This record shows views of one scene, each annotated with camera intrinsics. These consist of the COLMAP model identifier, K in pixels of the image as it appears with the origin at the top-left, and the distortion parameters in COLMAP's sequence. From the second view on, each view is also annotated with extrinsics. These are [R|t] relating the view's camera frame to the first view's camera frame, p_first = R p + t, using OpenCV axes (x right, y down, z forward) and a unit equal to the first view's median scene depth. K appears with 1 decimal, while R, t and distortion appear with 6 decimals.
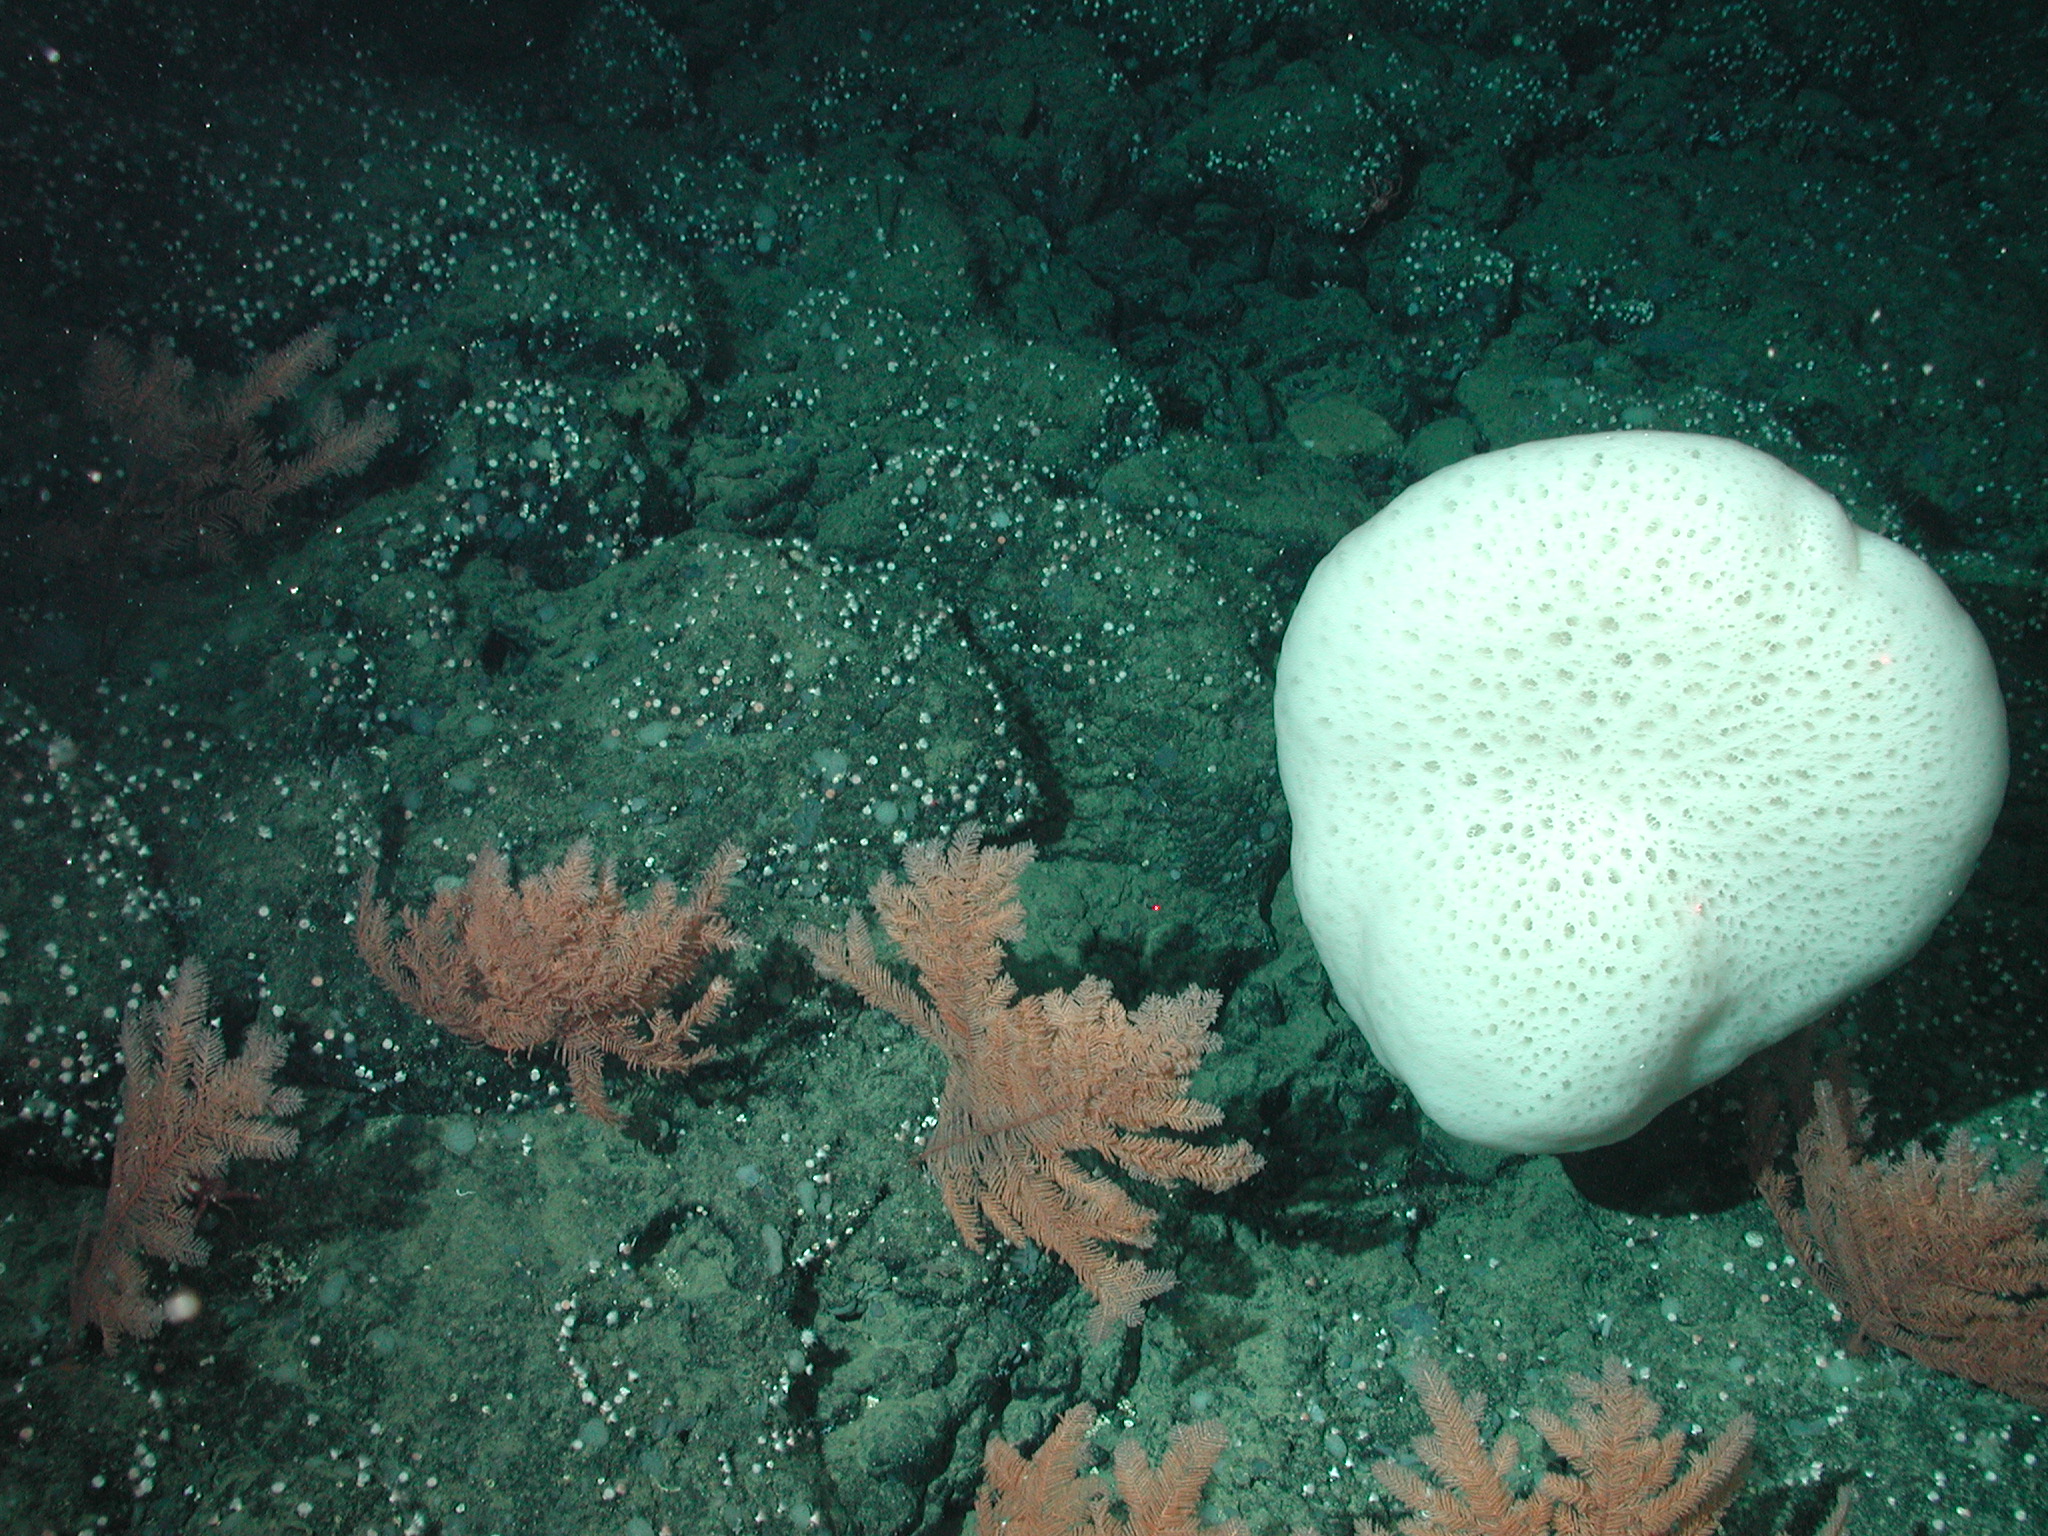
lens RADIAL K [[2278.9, 0, 1024.0], [0, 2278.9, 768.0], [0, 0, 1]] dist [-0.088757, 0.135638]
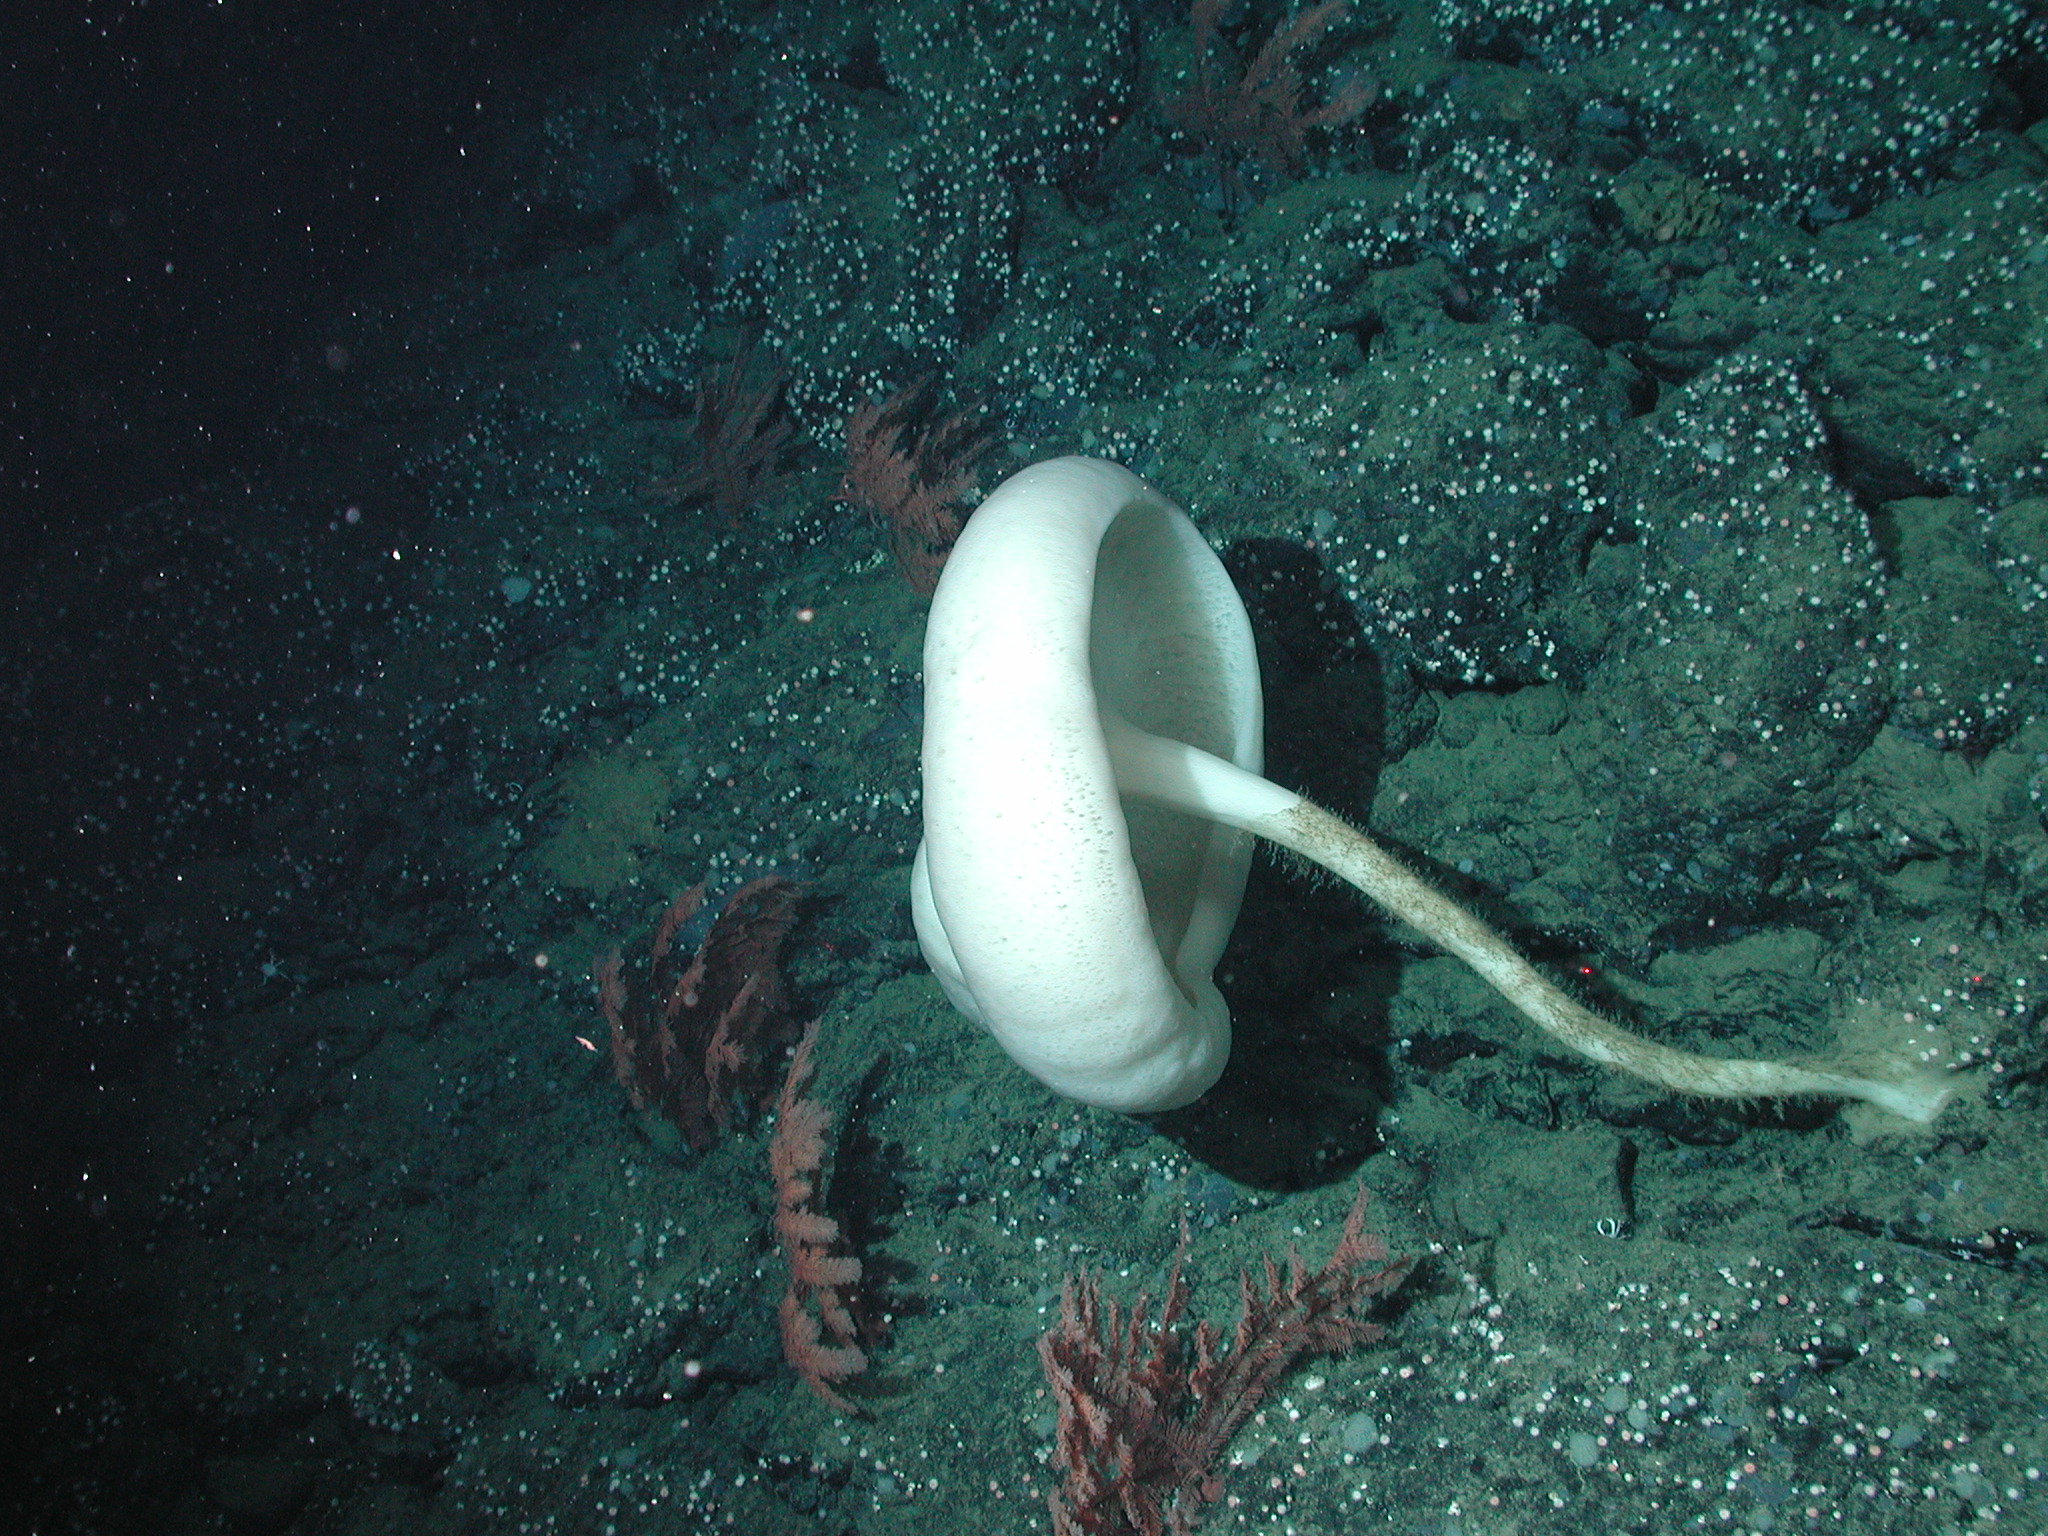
lens RADIAL K [[2278.9, 0, 1024.0], [0, 2278.9, 768.0], [0, 0, 1]] dist [-0.088757, 0.135638]
pose [[0.132175, 0.563180, -0.815695, 0.842498], [-0.334540, 0.799976, 0.498118, -0.395749], [0.933066, 0.207044, 0.294143, 0.482603]]
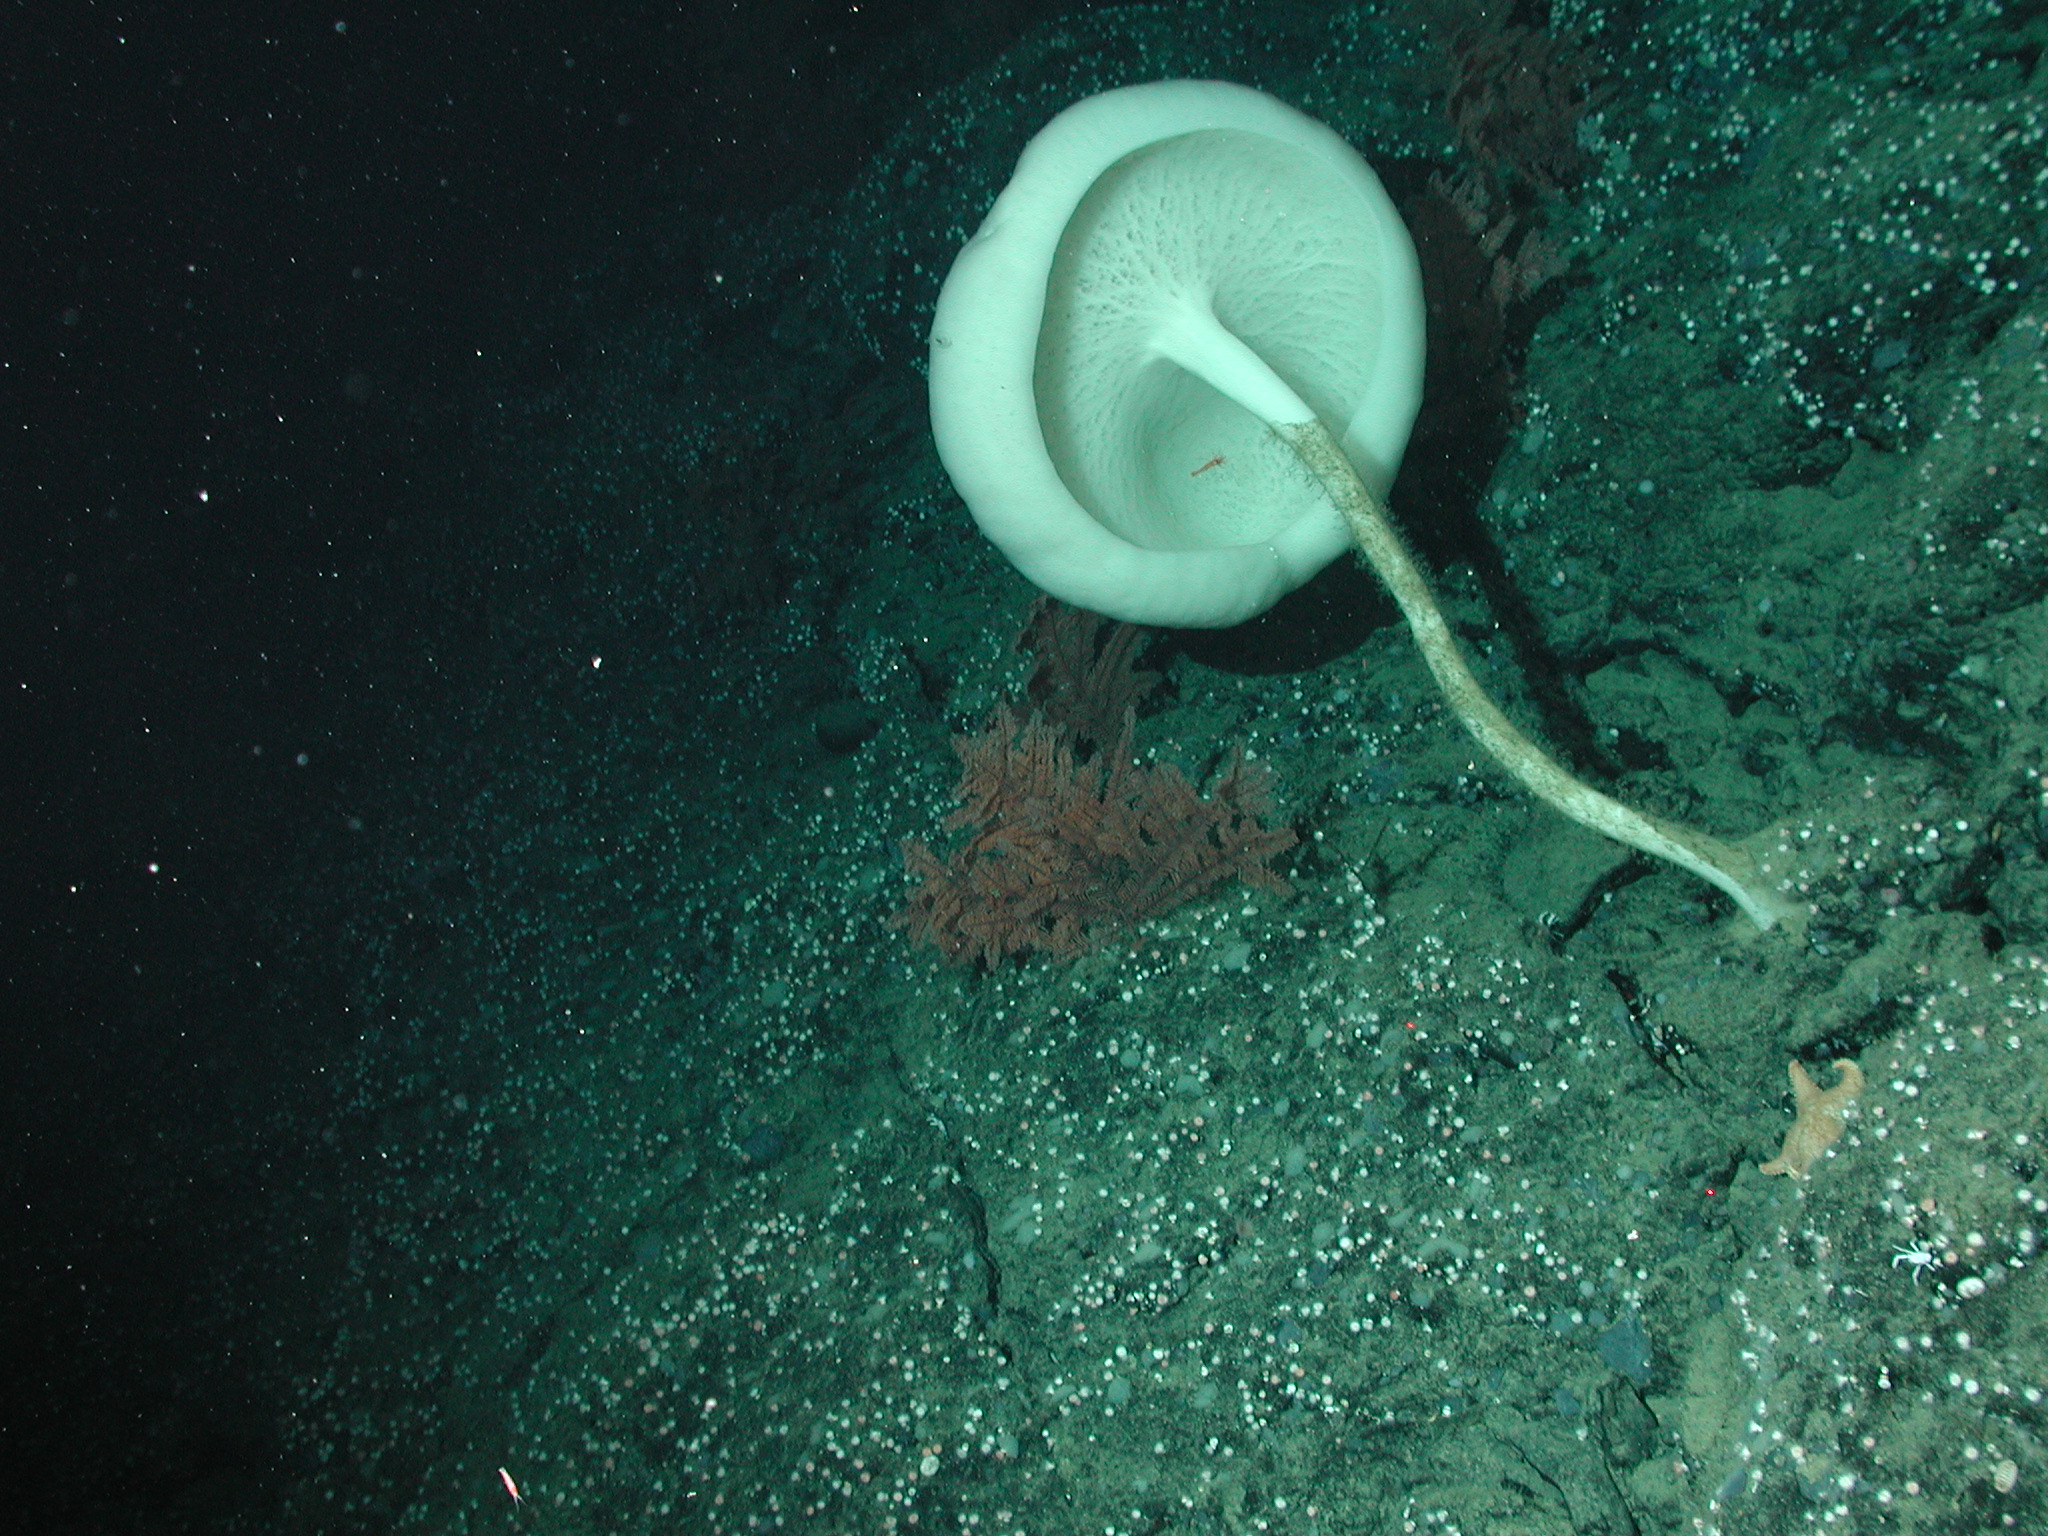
lens RADIAL K [[2278.9, 0, 1024.0], [0, 2278.9, 768.0], [0, 0, 1]] dist [-0.088757, 0.135638]
pose [[-0.616647, 0.589610, -0.521638, 0.846421], [-0.113674, 0.588984, 0.800110, -0.666494], [0.778989, 0.552682, -0.296172, 1.081012]]
